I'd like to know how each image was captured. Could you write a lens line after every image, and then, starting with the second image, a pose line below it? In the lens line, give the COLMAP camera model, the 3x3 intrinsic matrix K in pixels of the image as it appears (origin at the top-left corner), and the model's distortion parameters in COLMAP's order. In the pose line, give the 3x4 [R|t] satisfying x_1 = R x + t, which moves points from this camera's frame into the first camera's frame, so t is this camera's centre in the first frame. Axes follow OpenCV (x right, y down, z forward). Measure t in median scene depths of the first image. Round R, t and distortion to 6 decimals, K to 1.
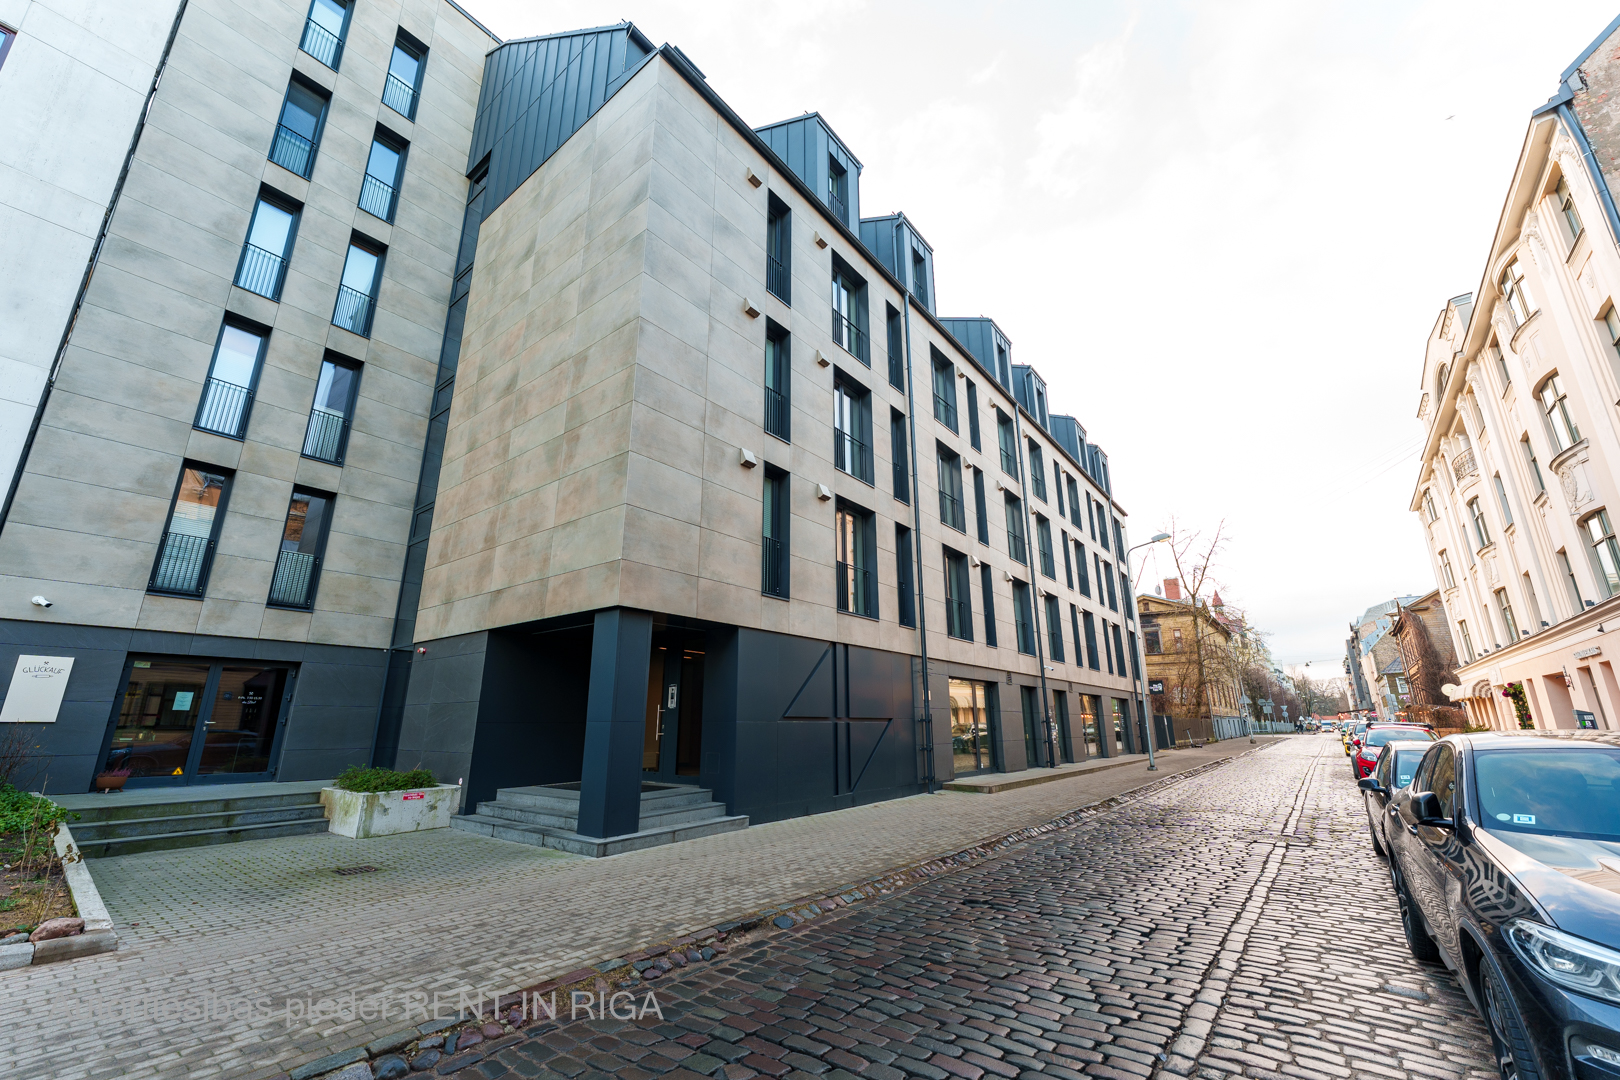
lens RADIAL K [[642.7, 0, 809.8], [0, 642.7, 546.6], [0, 0, 1]] dist [-0.003646, -0.000020]
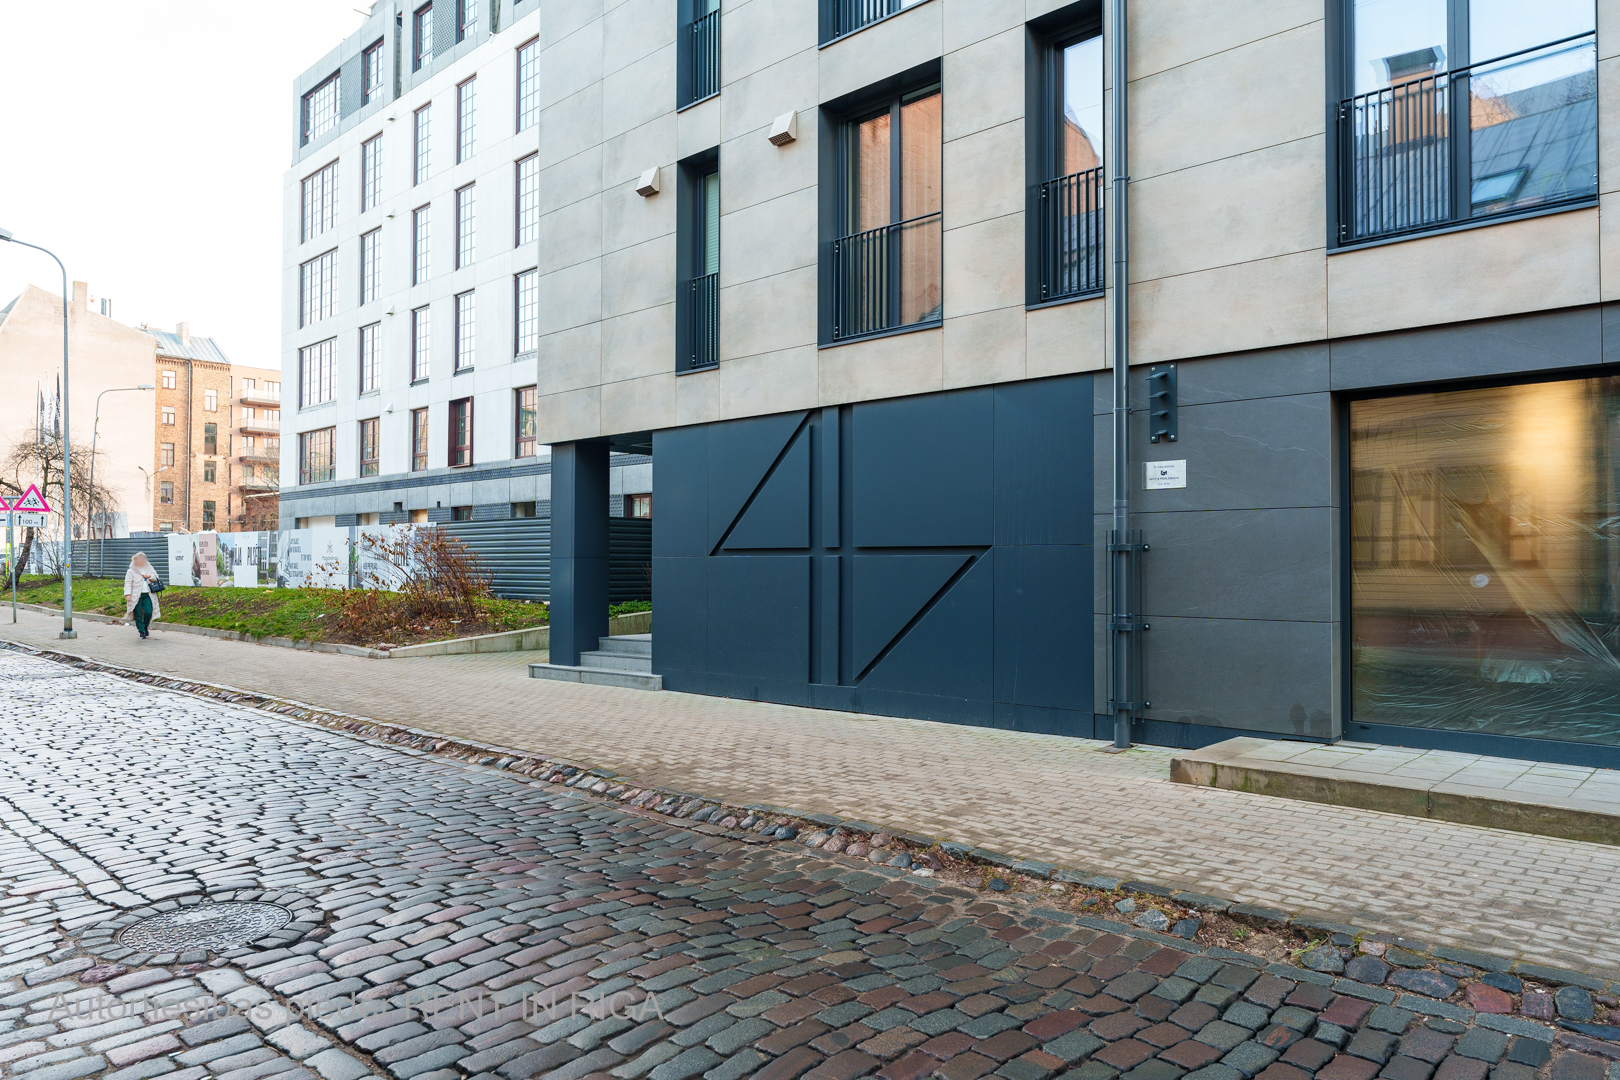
lens RADIAL K [[981.5, 0, 812.7], [0, 981.5, 543.8], [0, 0, 1]] dist [0.000771, 0.000128]
pose [[-0.033663, -0.018417, -0.999264, 0.861194], [0.269679, 0.962577, -0.026826, 0.283251], [0.962362, -0.270384, -0.027437, 1.018061]]
